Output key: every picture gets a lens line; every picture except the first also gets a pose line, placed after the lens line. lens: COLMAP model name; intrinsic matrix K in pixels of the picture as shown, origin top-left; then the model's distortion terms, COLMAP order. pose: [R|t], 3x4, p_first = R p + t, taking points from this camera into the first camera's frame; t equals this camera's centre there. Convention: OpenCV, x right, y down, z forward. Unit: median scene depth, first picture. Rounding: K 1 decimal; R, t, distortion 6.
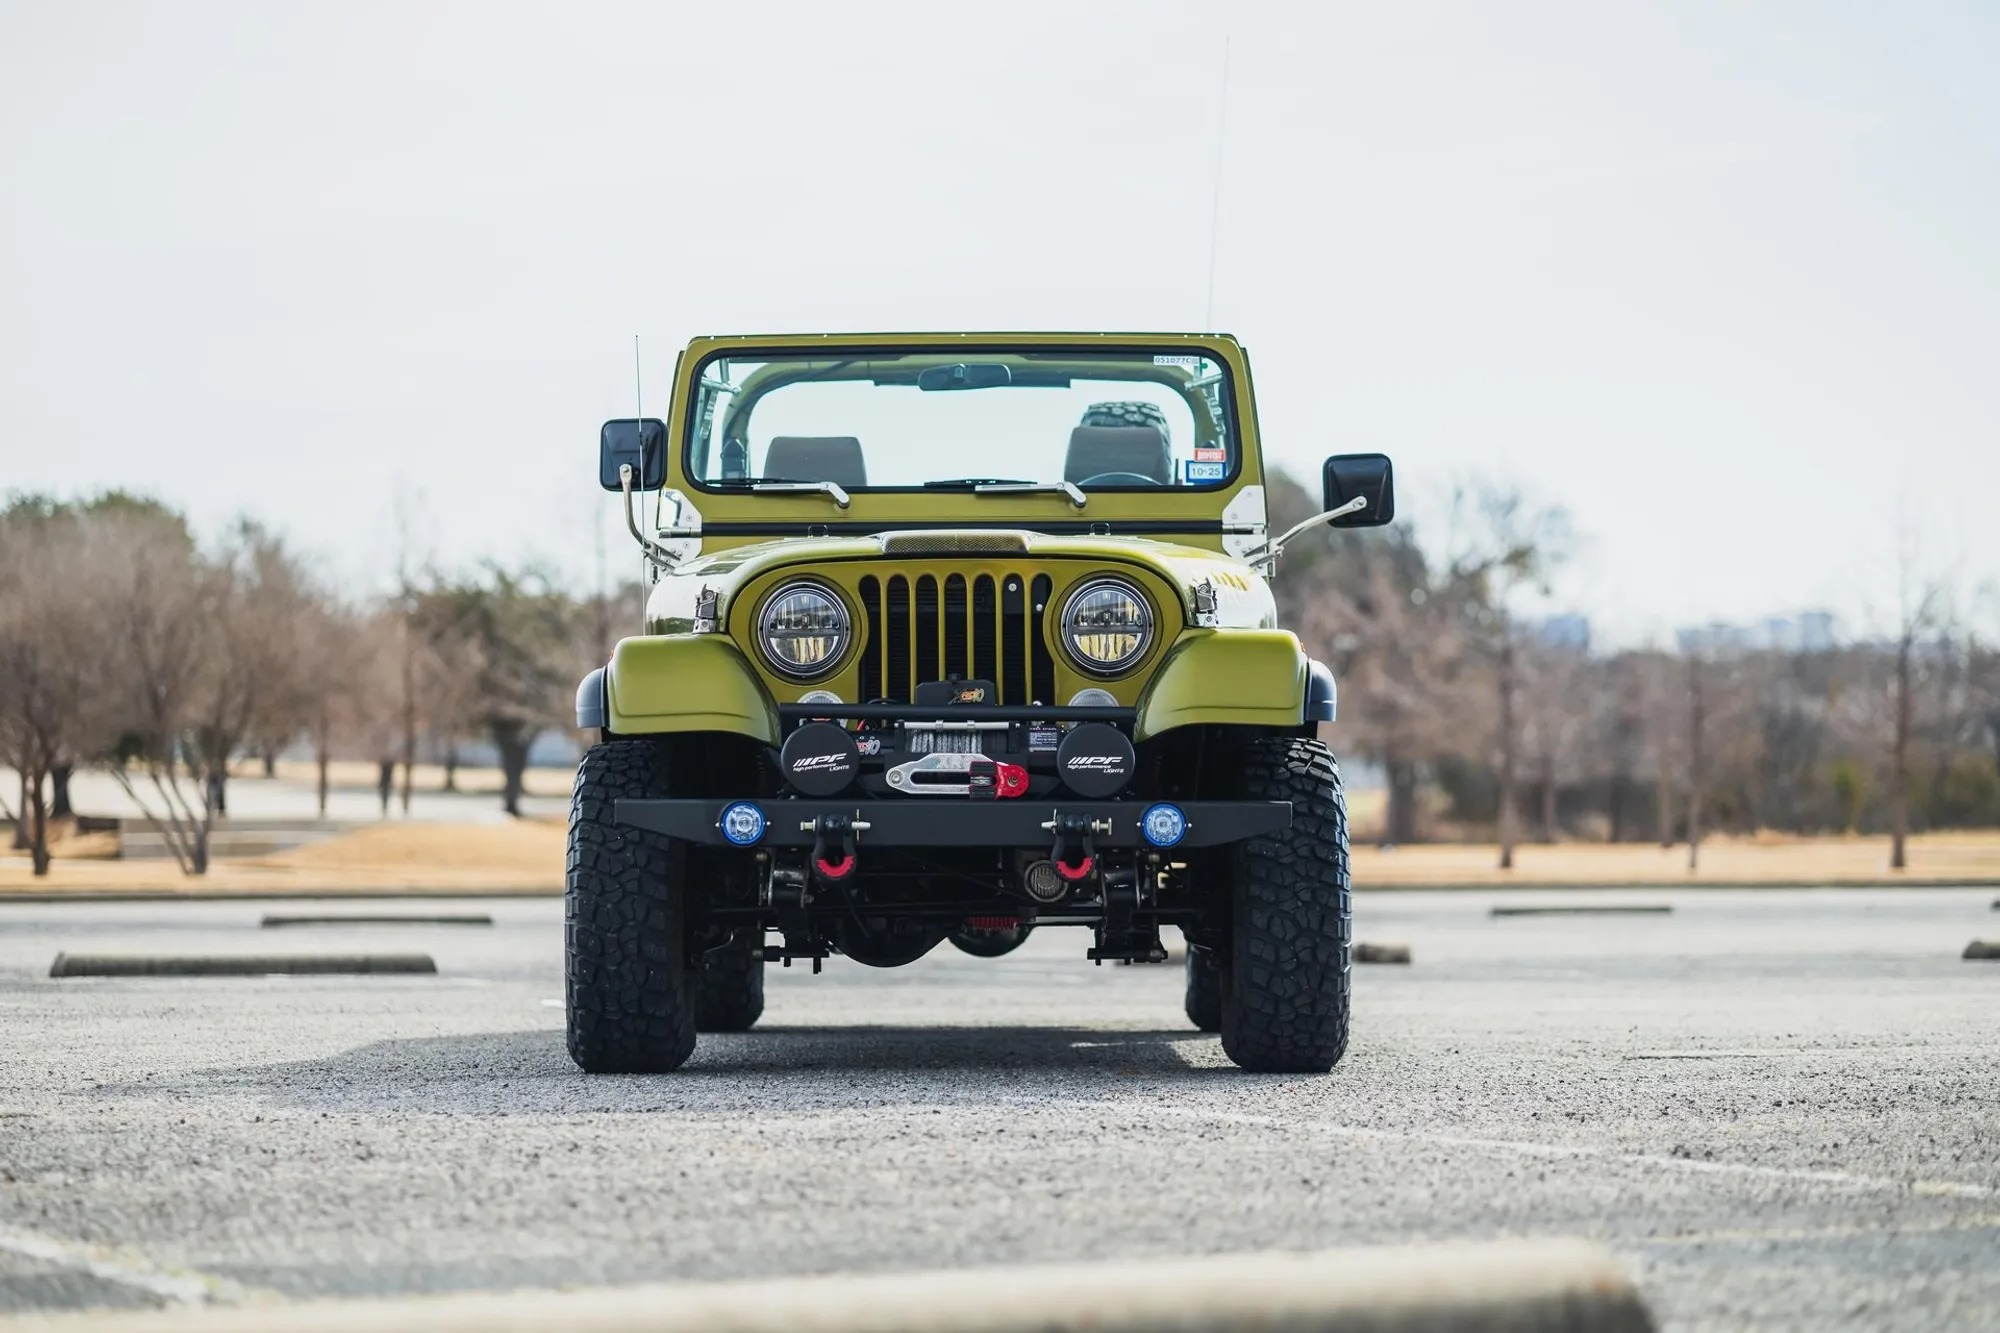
lens RADIAL K [[4759.7, 0, 1008.1], [0, 4759.7, 668.5], [0, 0, 1]] dist [-0.022852, 0.315132]
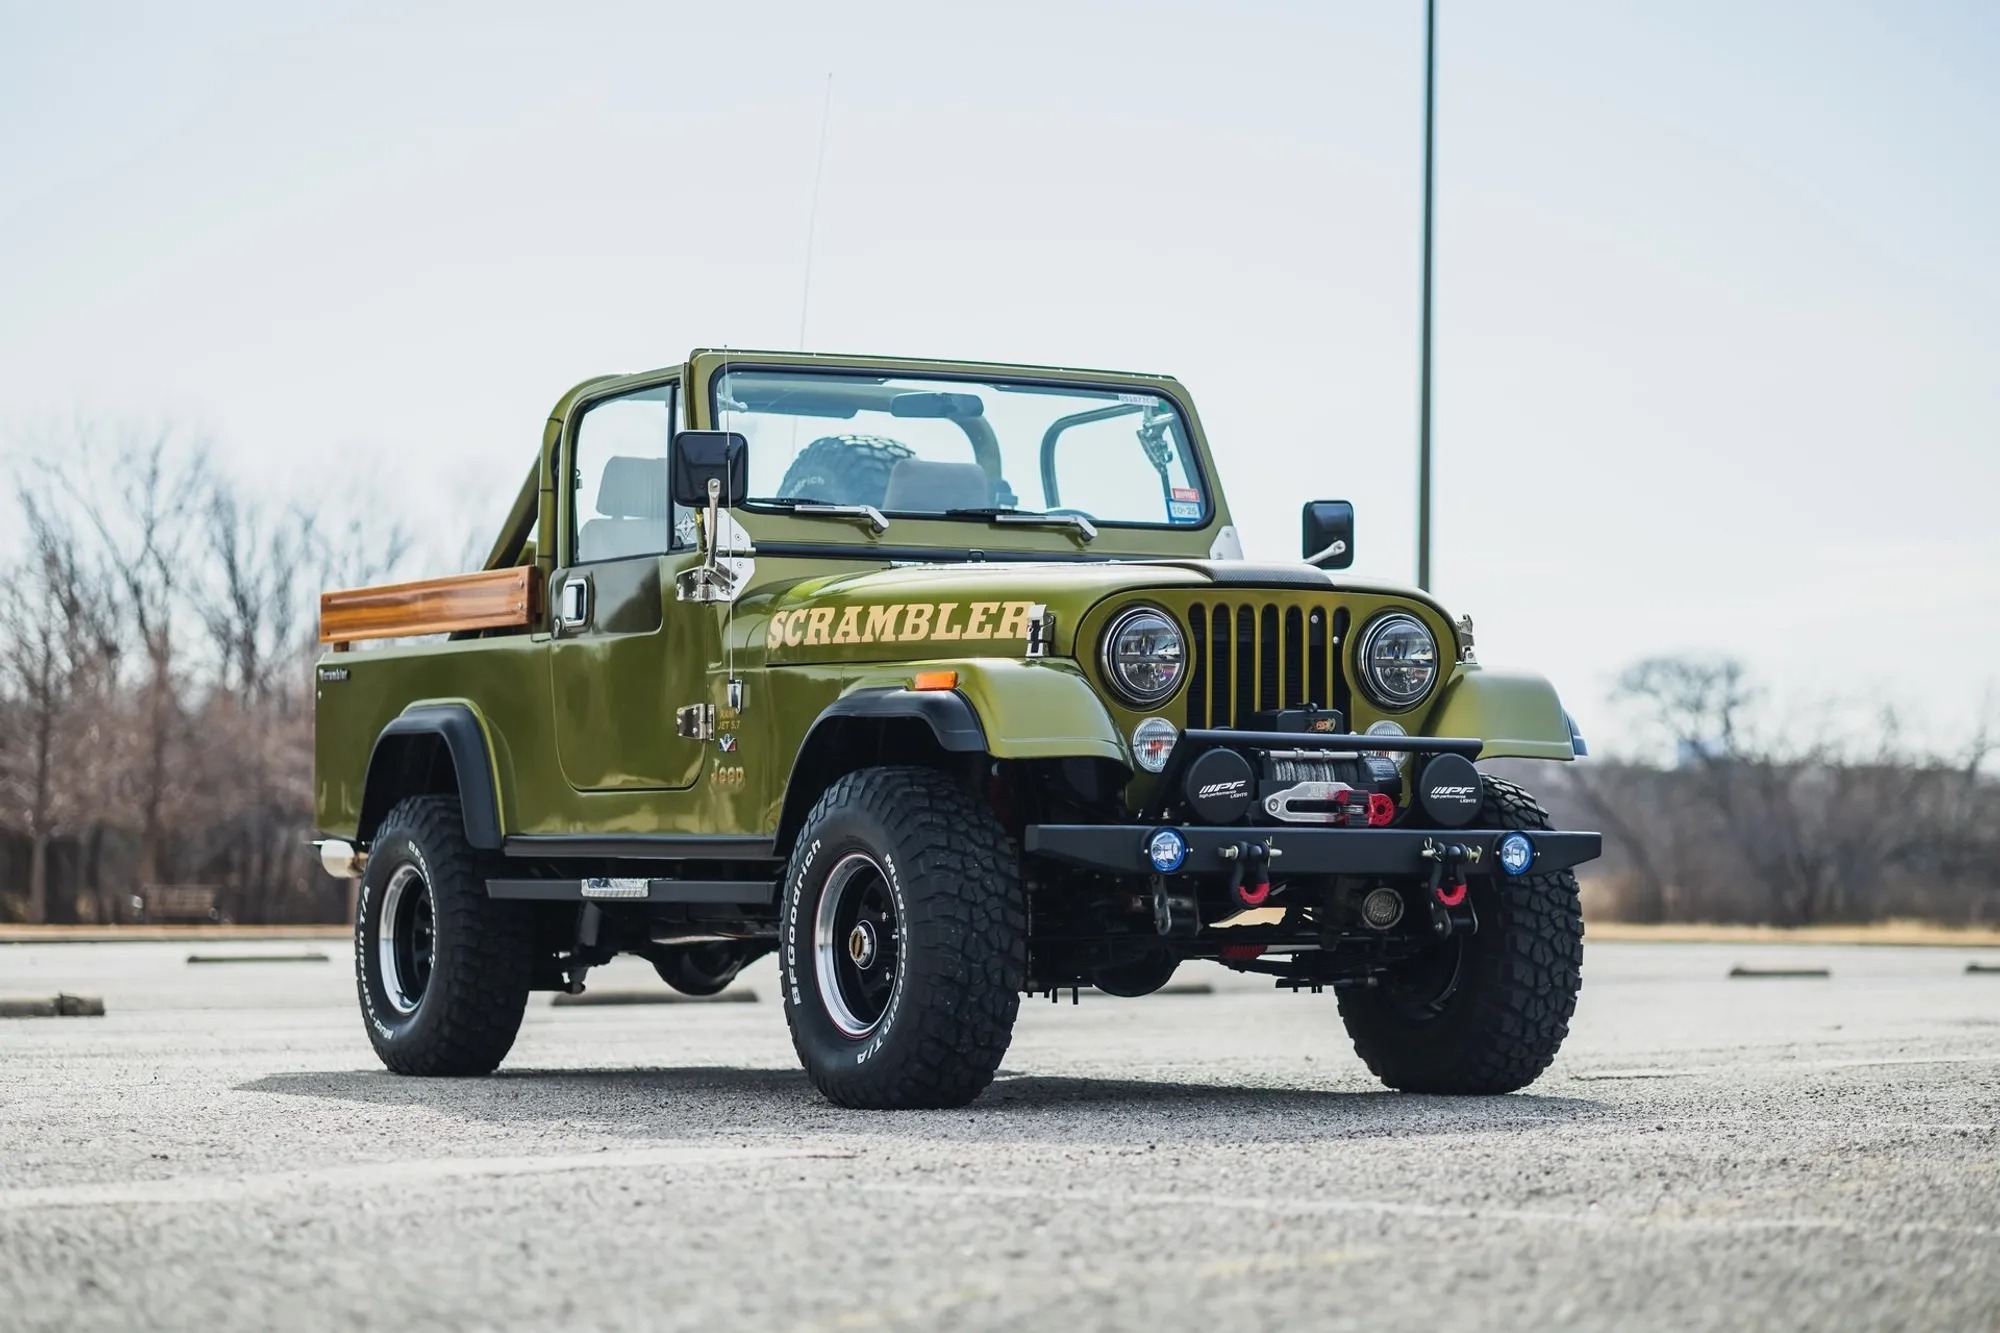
lens RADIAL K [[4759.7, 0, 1008.1], [0, 4759.7, 668.5], [0, 0, 1]] dist [-0.022852, 0.315132]
pose [[0.871689, 0.023714, 0.489485, -0.552589], [-0.017200, 0.999694, -0.017801, 0.012633], [-0.489757, 0.007098, 0.871830, 0.148997]]
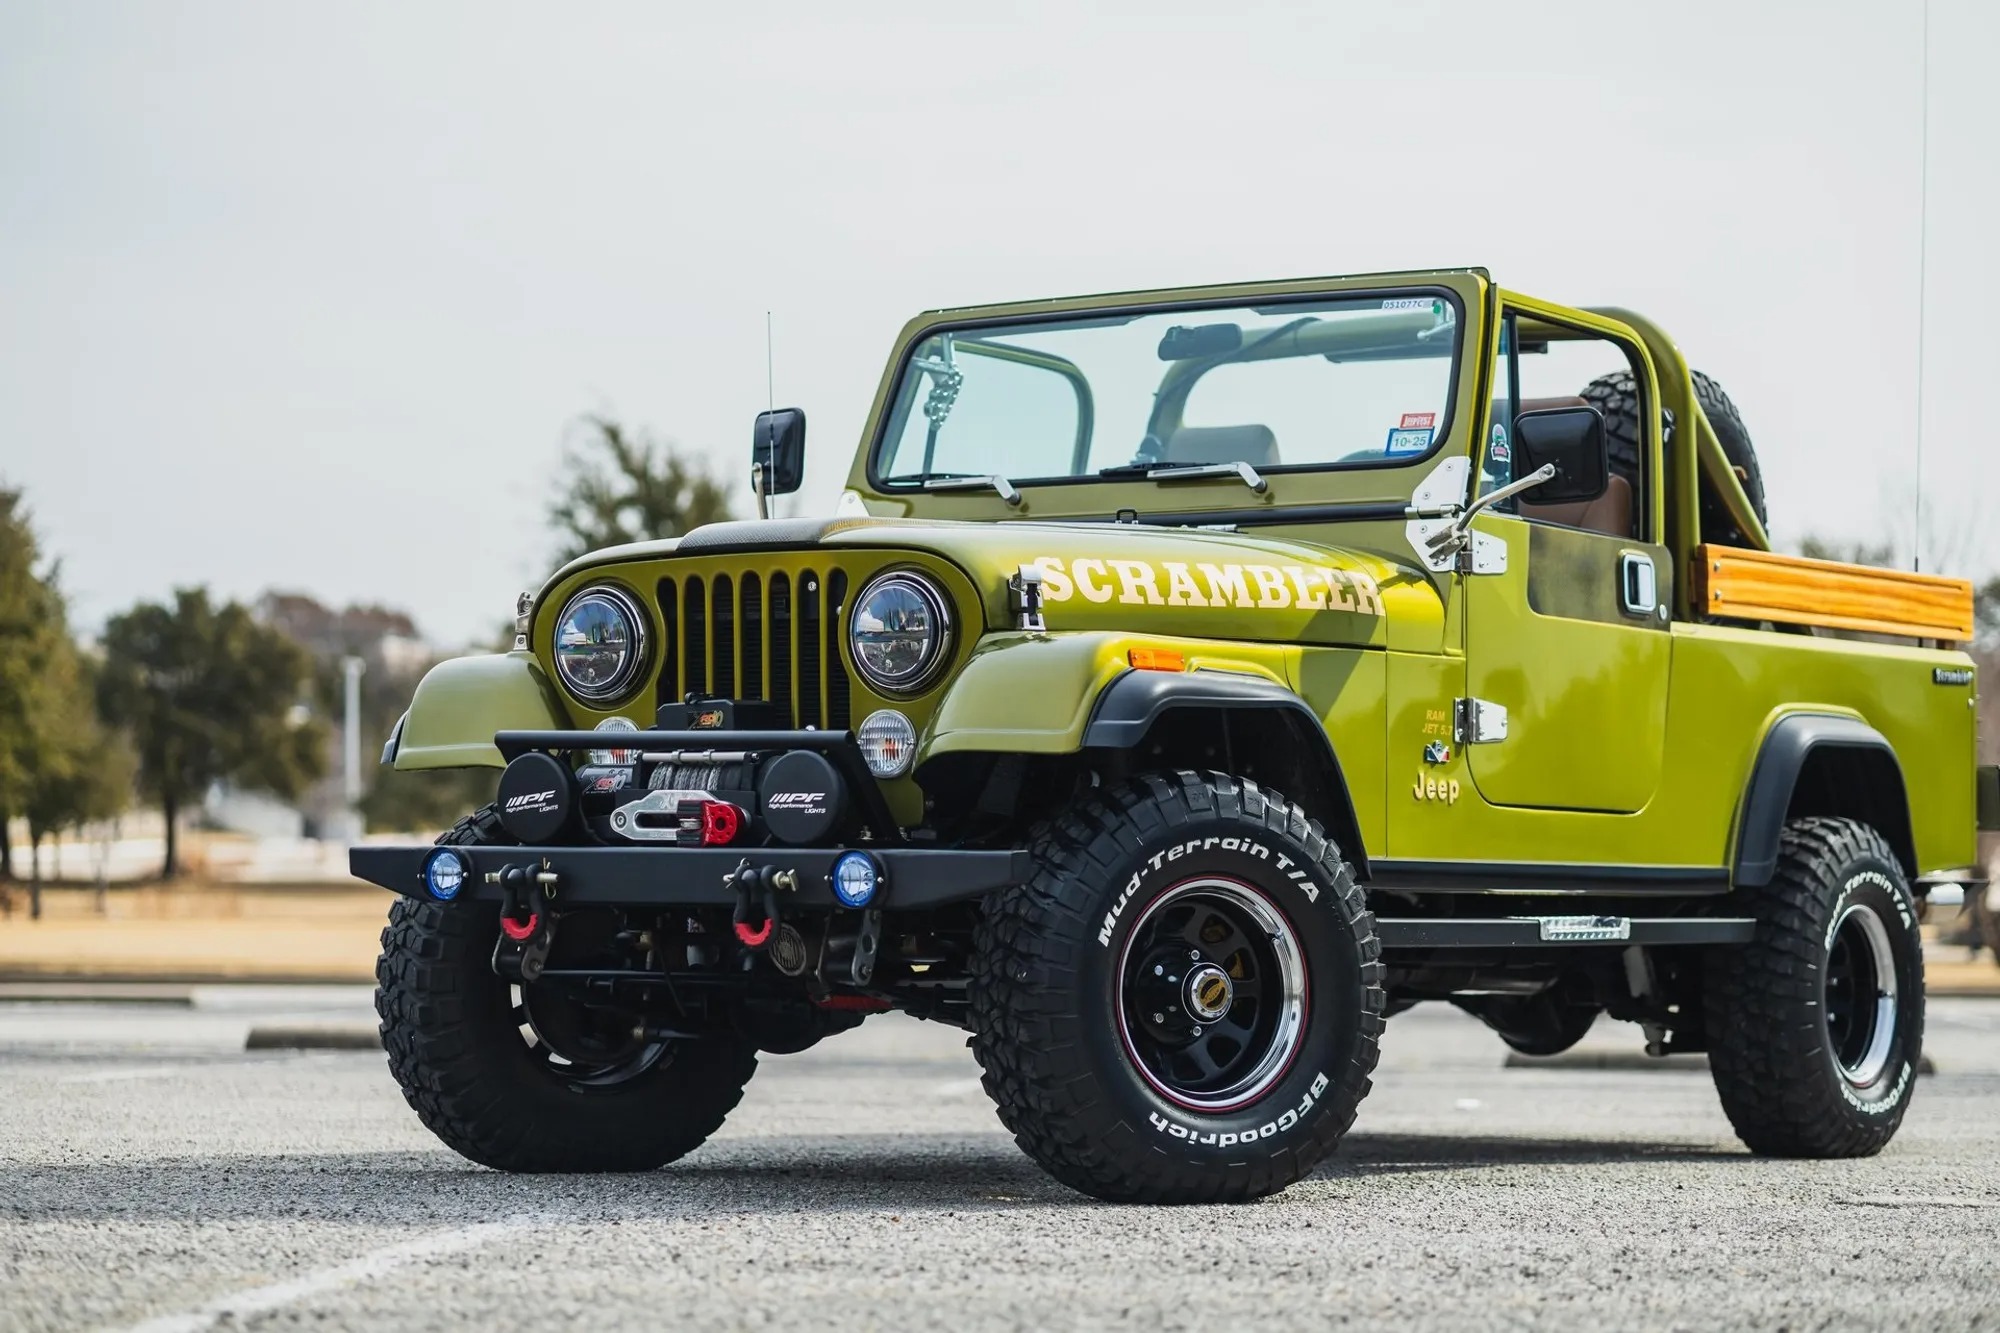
lens RADIAL K [[4759.7, 0, 1008.1], [0, 4759.7, 668.5], [0, 0, 1]] dist [-0.022852, 0.315132]
pose [[0.837925, -0.019142, -0.545450, 0.470433], [0.007700, 0.999700, -0.023254, 0.016055], [0.545731, 0.015285, 0.837821, 0.341561]]
